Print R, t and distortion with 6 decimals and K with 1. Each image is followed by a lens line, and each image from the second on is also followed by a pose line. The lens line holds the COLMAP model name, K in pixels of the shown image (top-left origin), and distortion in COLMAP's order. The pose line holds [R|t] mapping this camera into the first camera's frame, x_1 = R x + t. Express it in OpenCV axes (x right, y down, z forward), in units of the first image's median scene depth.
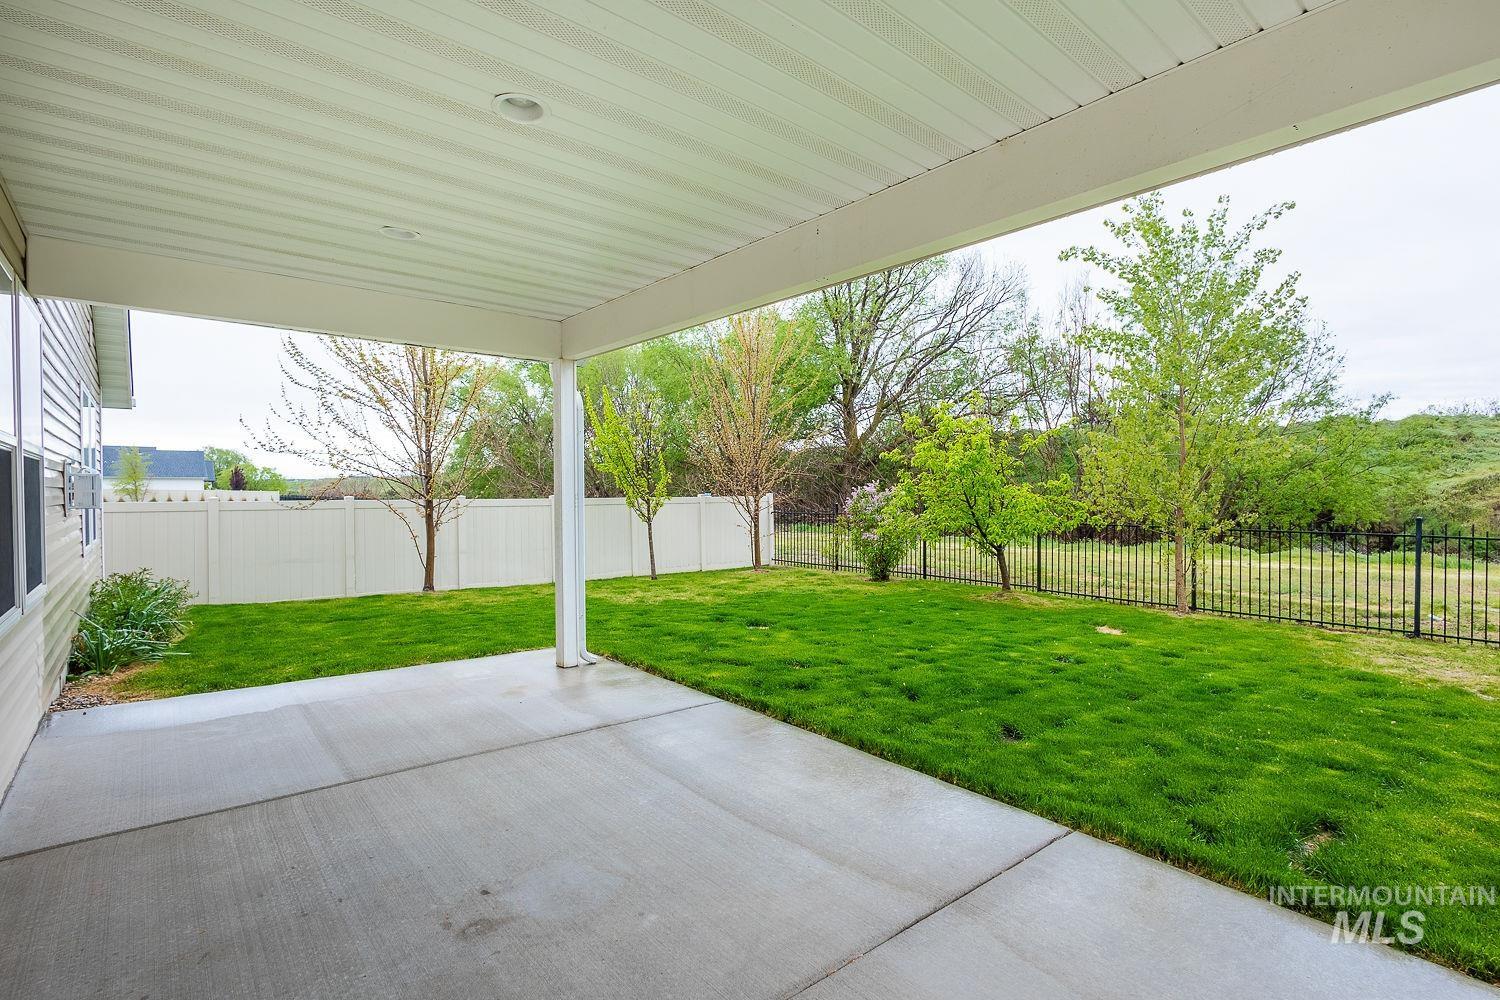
lens RADIAL K [[693.7, 0, 760.8], [0, 693.7, 501.3], [0, 0, 1]] dist [0.010834, -0.003823]
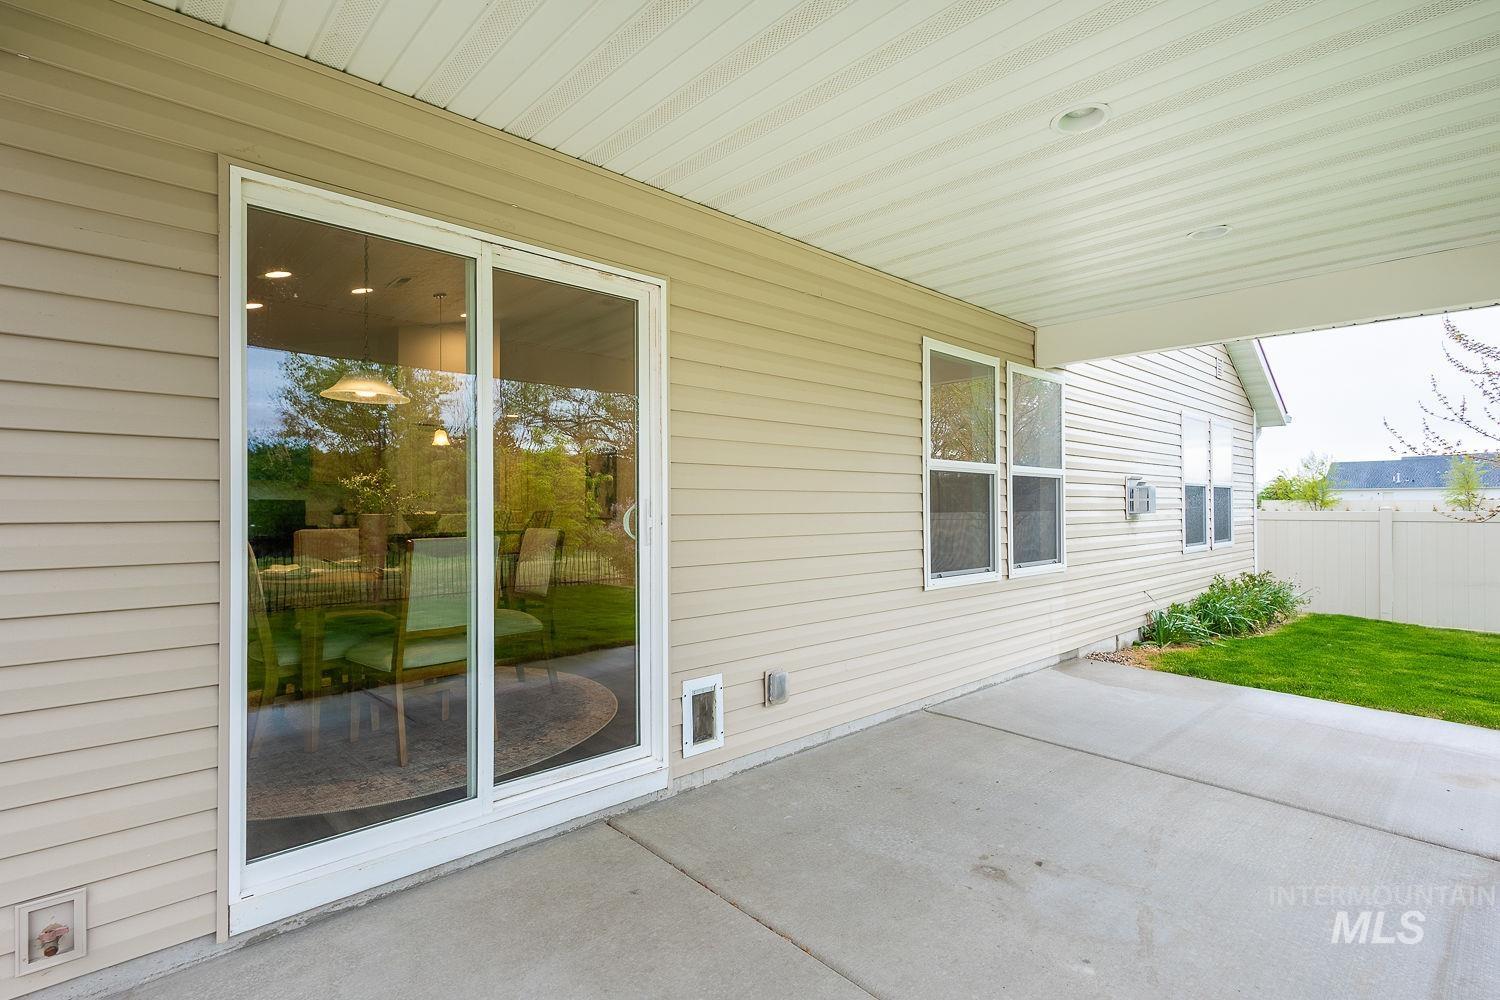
lens RADIAL K [[693.7, 0, 754.0], [0, 693.7, 512.6], [0, 0, 1]] dist [0.010834, -0.003823]
pose [[0.044289, 0.005644, -0.999003, 0.449641], [-0.005690, 0.999969, 0.005397, 0.005026], [0.999003, 0.005446, 0.044320, 0.336010]]
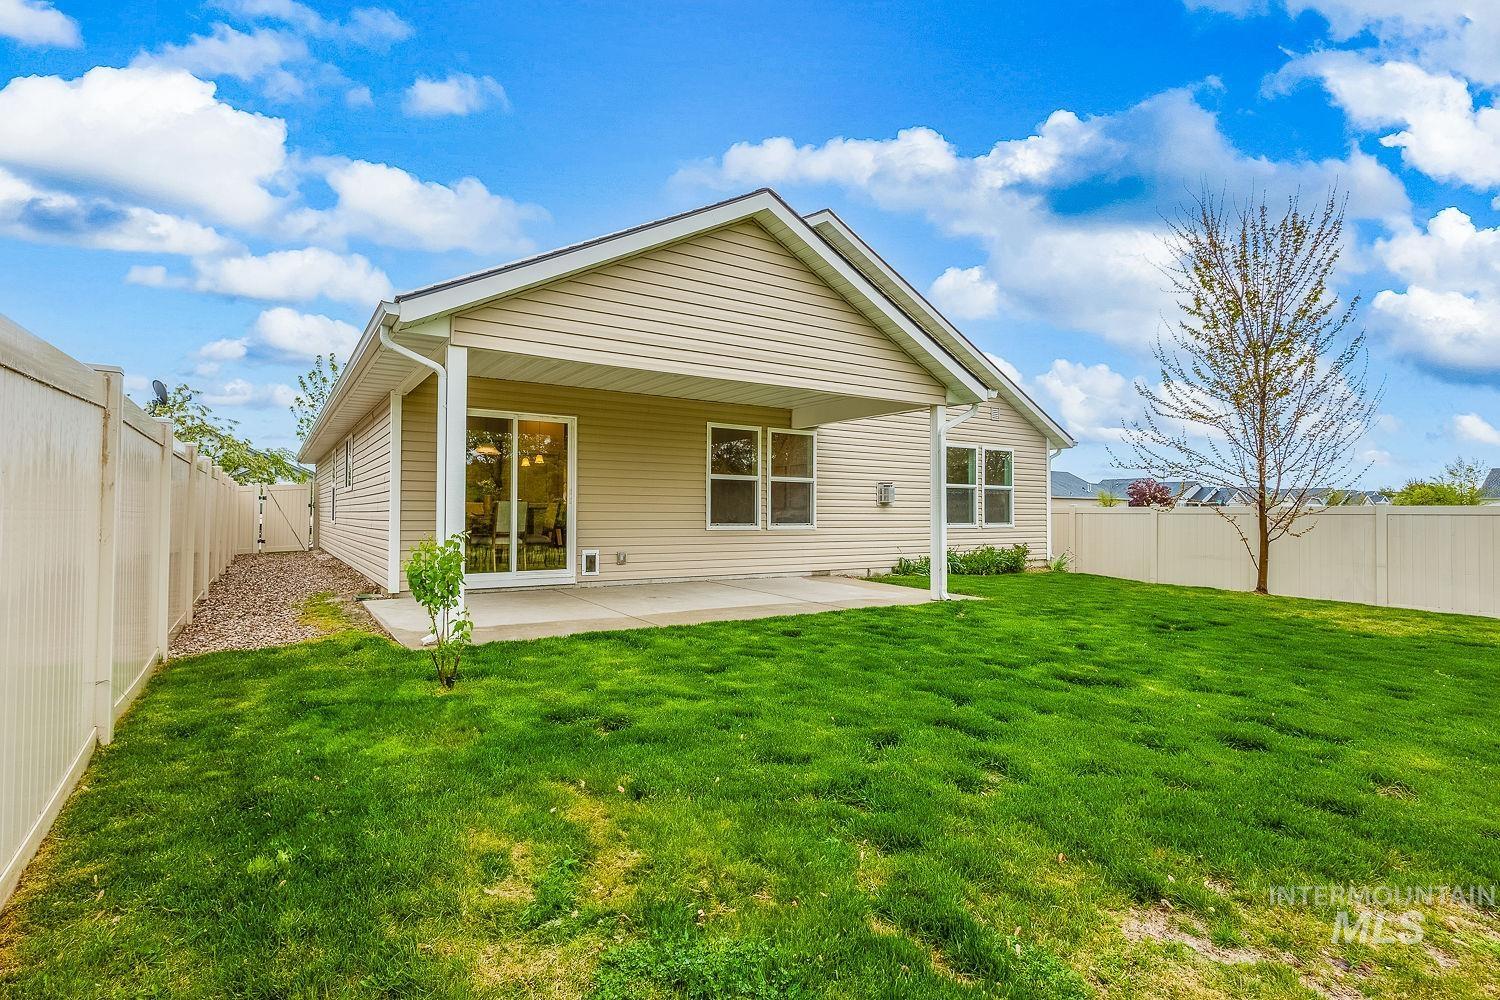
lens RADIAL K [[693.7, 0, 750.1], [0, 693.7, 507.3], [0, 0, 1]] dist [0.010834, -0.003823]
pose [[-0.104407, -0.009908, -0.994485, 2.180040], [-0.015625, 0.999843, -0.008321, 0.078469], [0.994412, 0.014671, -0.104545, 1.223982]]
